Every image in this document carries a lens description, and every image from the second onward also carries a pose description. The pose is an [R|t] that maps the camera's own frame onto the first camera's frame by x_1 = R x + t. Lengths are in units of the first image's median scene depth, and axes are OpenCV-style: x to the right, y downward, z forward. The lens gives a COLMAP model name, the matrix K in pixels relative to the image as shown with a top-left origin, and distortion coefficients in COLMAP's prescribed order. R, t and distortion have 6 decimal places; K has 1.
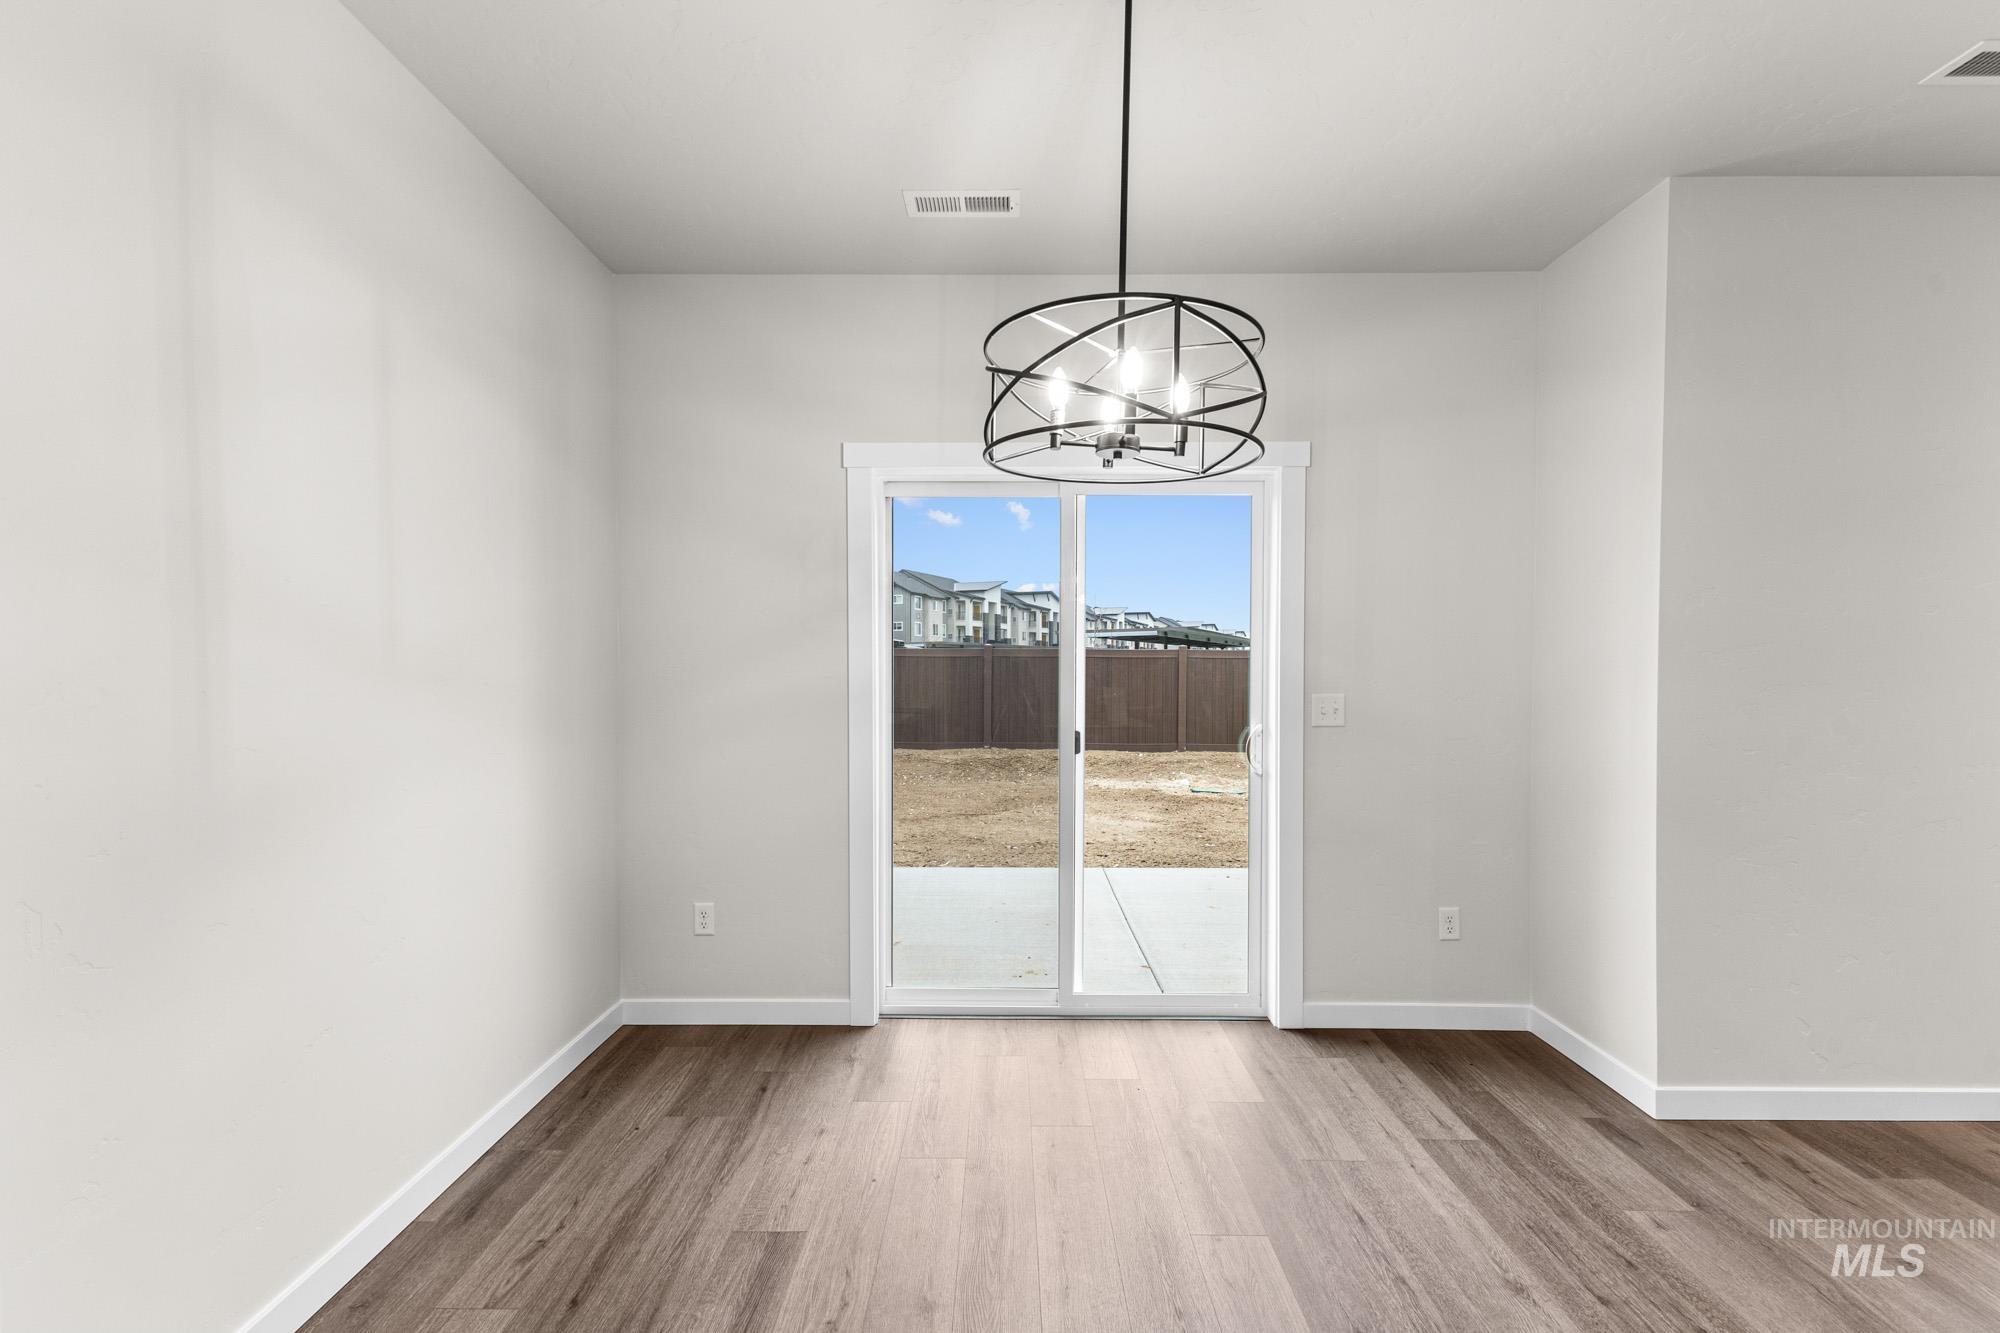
lens RADIAL K [[821.0, 0, 1000.0], [0, 821.0, 666.5], [0, 0, 1]] dist [0.000772, 0.000040]
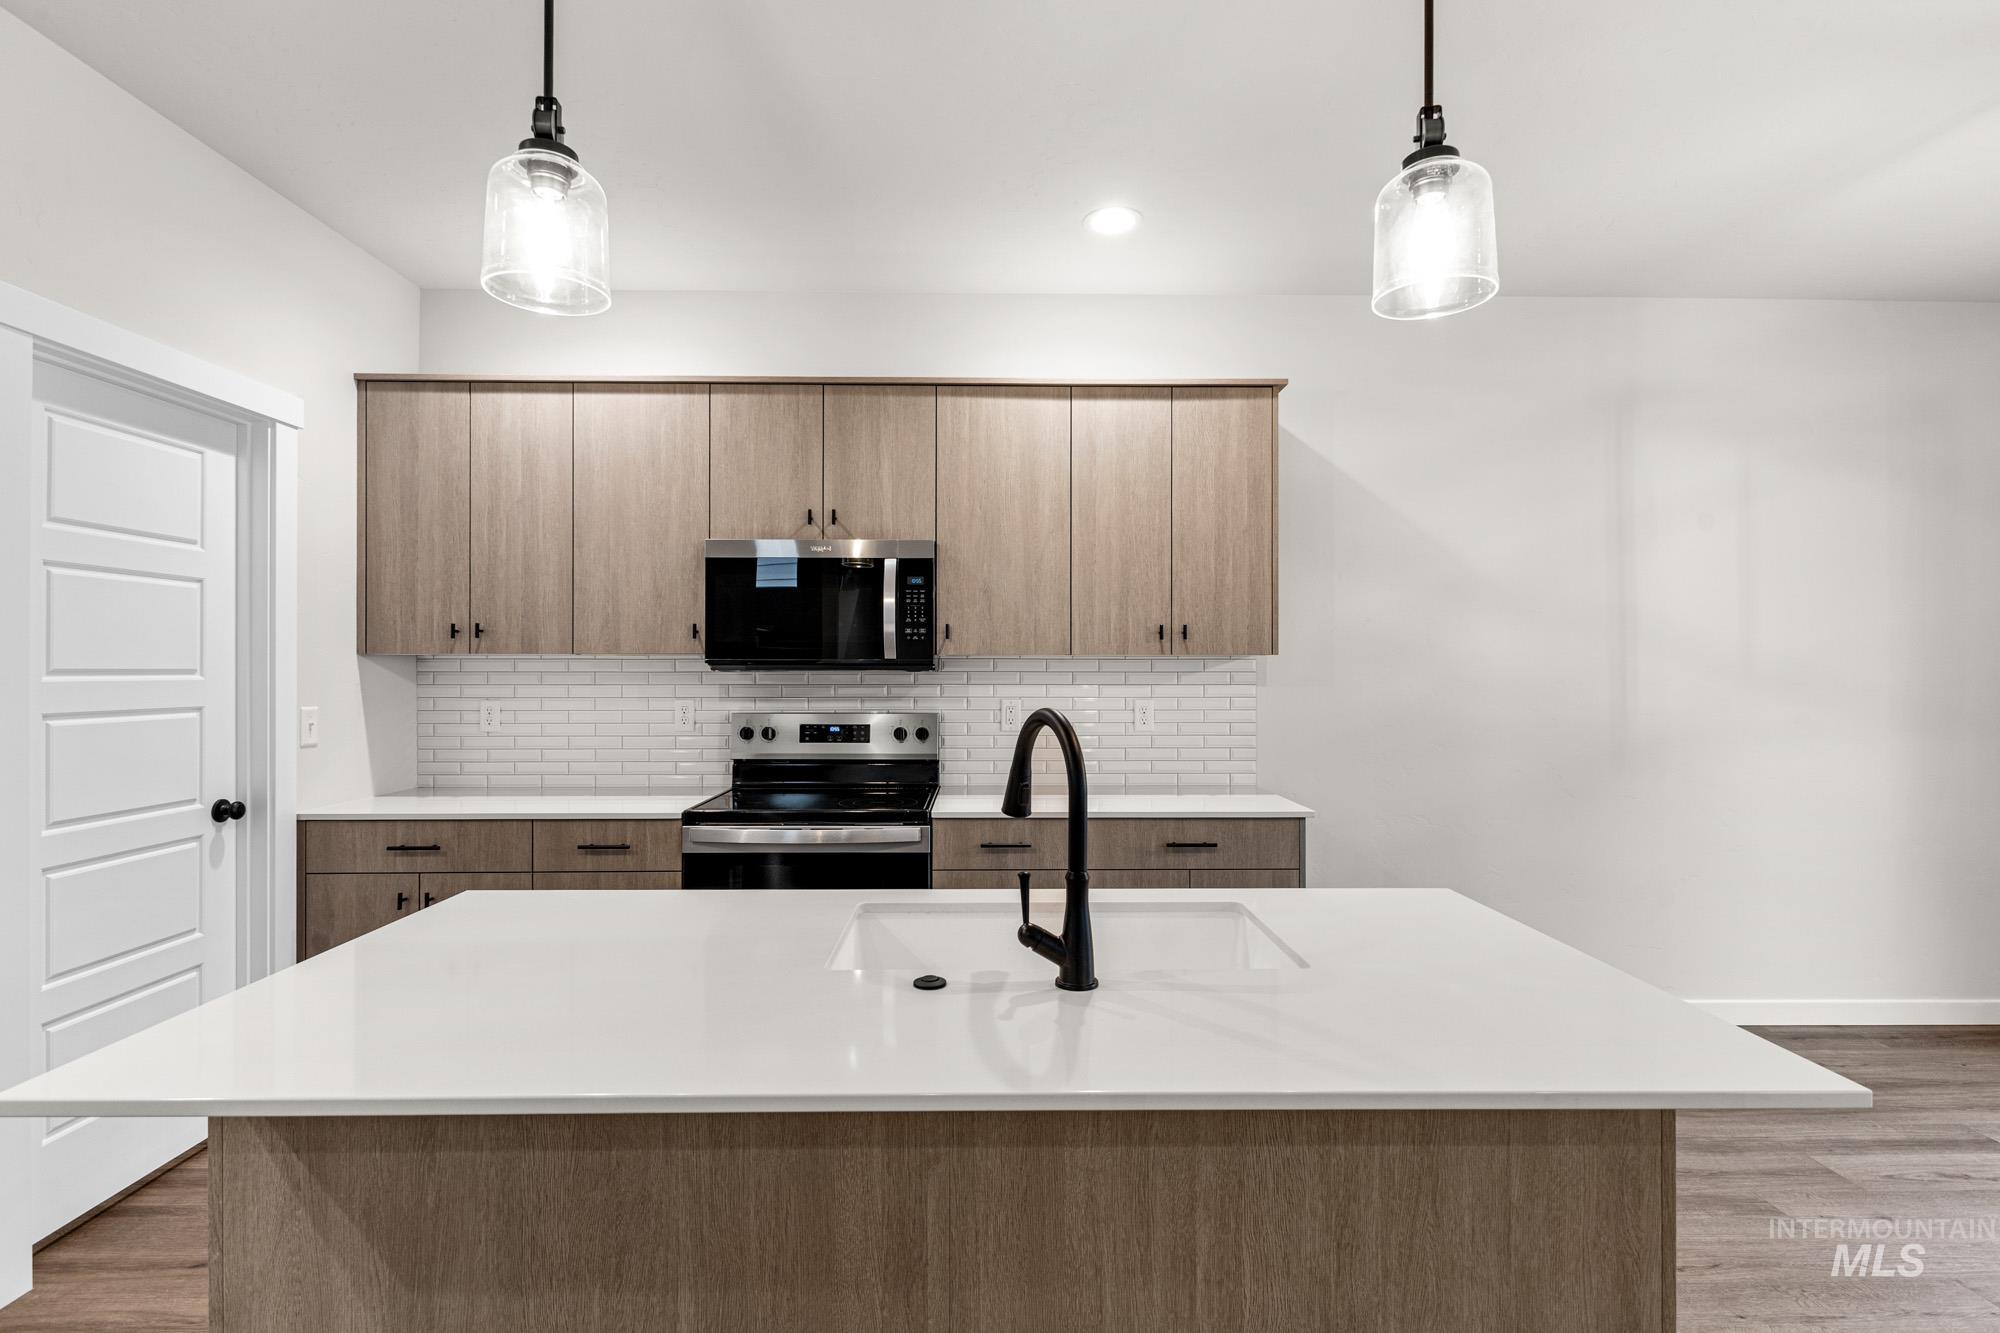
lens RADIAL K [[1009.6, 0, 1000.0], [0, 1009.6, 666.5], [0, 0, 1]] dist [0.056516, 0.000012]
pose [[0.020509, 0.002176, -0.999787, 0.940264], [-0.000420, 0.999998, 0.002168, -0.014594], [0.999790, 0.000376, 0.020510, -0.375298]]
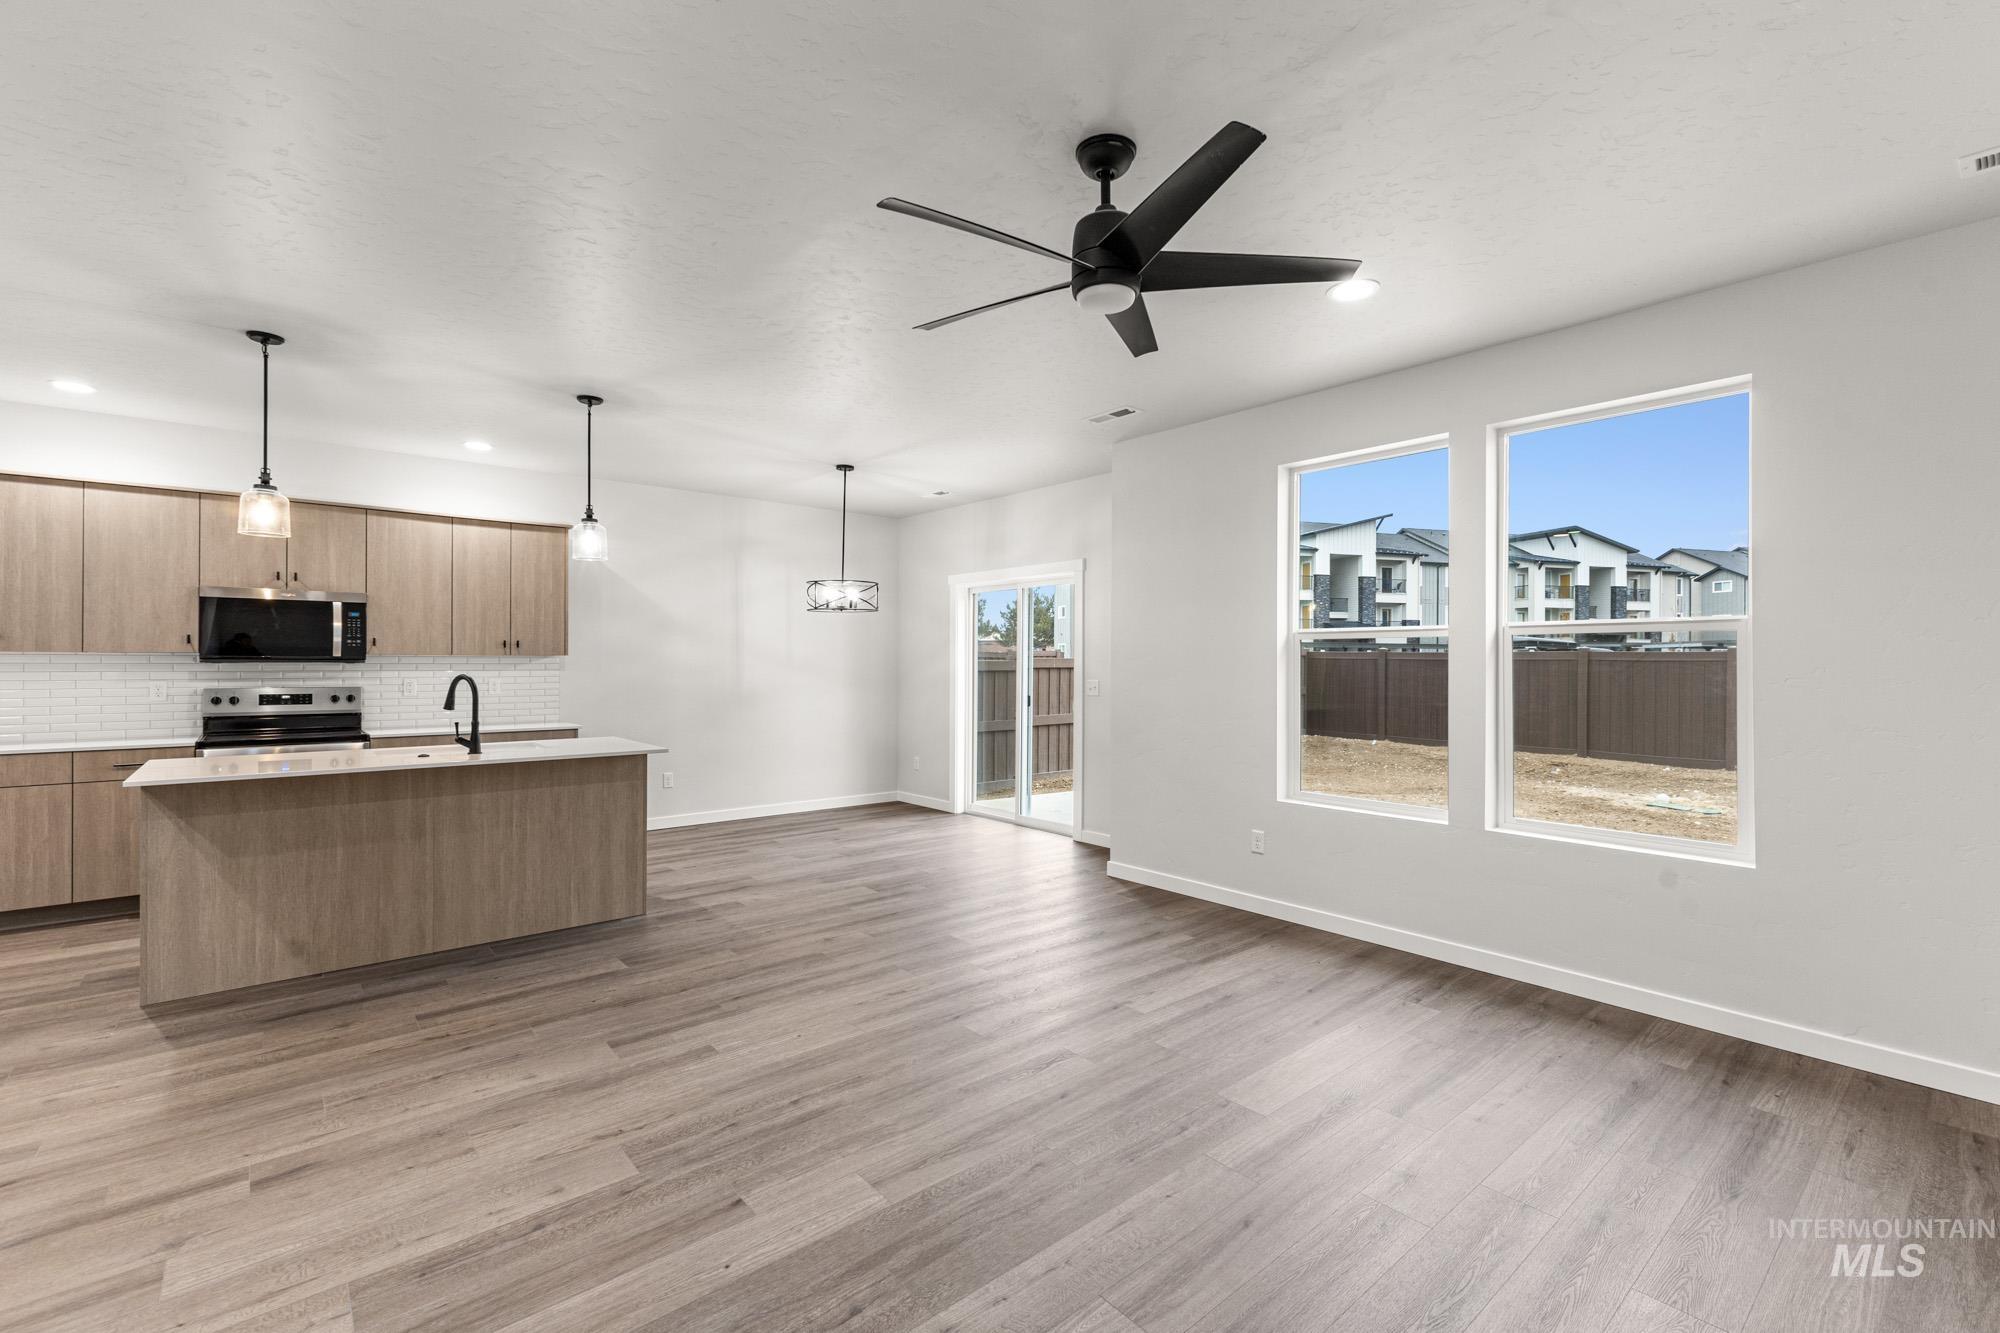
lens RADIAL K [[843.1, 0, 1005.8], [0, 843.1, 658.5], [0, 0, 1]] dist [0.001710, -0.006308]
pose [[0.654578, 0.001690, -0.755993, 2.152130], [-0.004482, 0.999989, -0.001646, -0.019816], [0.755981, 0.004466, 0.654578, -0.590380]]
